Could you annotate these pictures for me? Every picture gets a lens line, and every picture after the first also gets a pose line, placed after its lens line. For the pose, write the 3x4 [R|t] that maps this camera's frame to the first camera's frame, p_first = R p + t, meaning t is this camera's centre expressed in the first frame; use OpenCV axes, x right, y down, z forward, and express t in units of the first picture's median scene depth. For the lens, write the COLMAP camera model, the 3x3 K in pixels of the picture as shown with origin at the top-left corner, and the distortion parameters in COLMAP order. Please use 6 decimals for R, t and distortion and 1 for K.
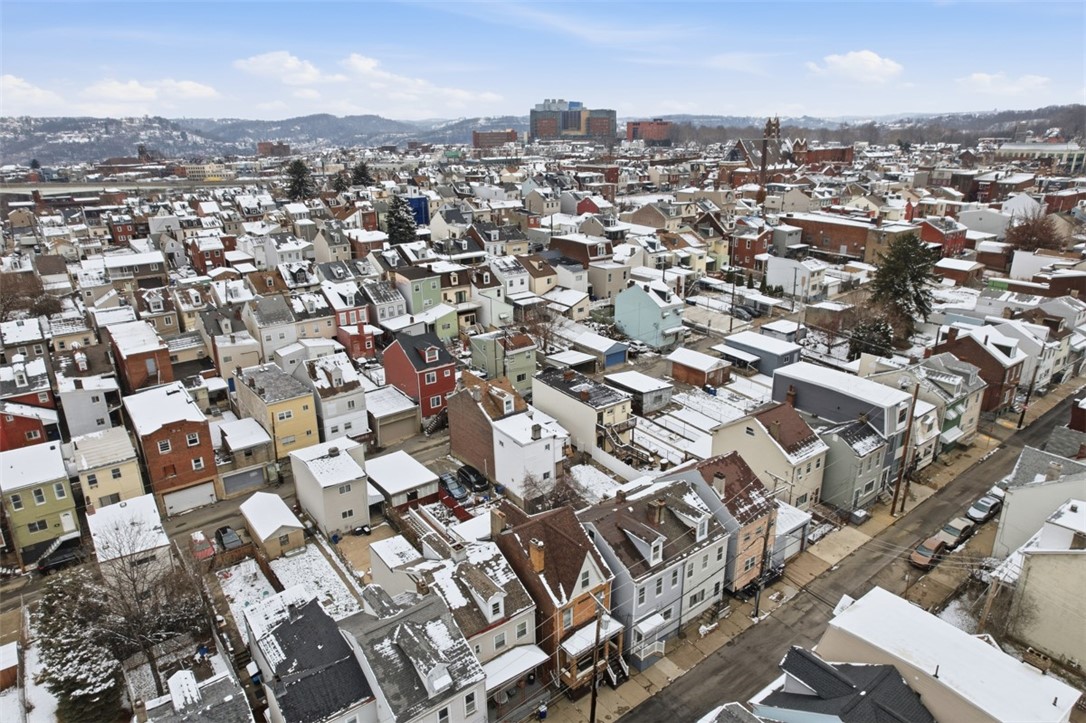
lens RADIAL K [[703.0, 0, 543.0], [0, 703.0, 361.5], [0, 0, 1]] dist [-0.064300, 0.052233]
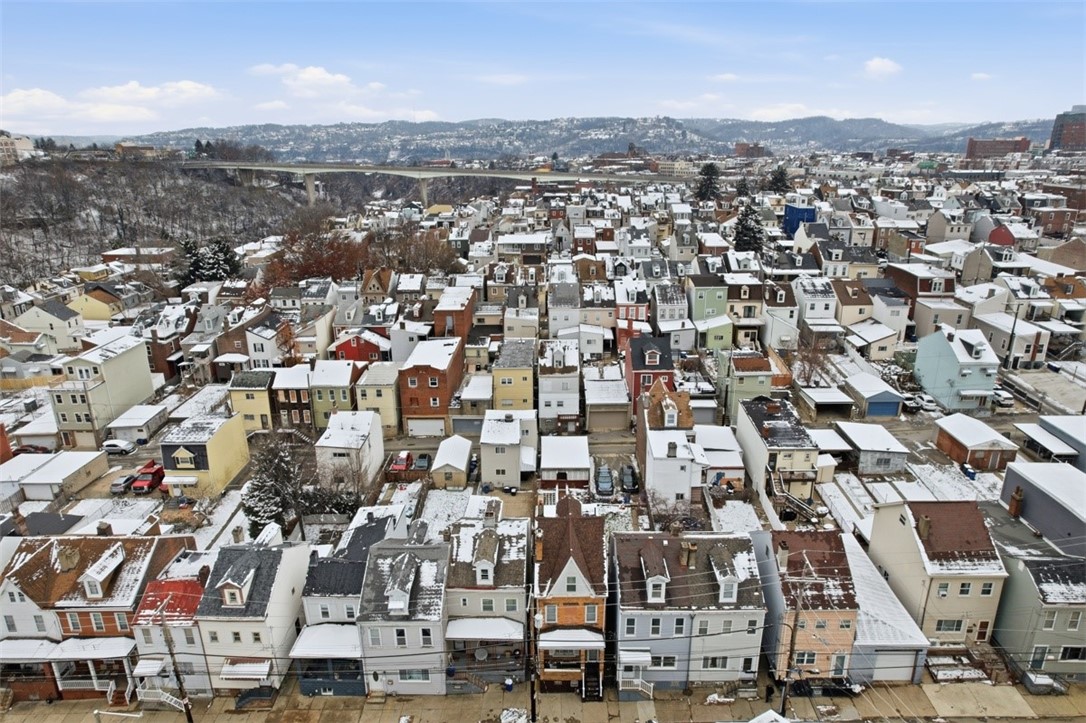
lens RADIAL K [[703.0, 0, 543.0], [0, 703.0, 361.5], [0, 0, 1]] dist [-0.064300, 0.052233]
pose [[0.783872, 0.200946, -0.587507, 0.258032], [-0.201855, 0.977261, 0.064932, -0.031144], [0.587196, 0.067692, 0.806610, 0.054069]]
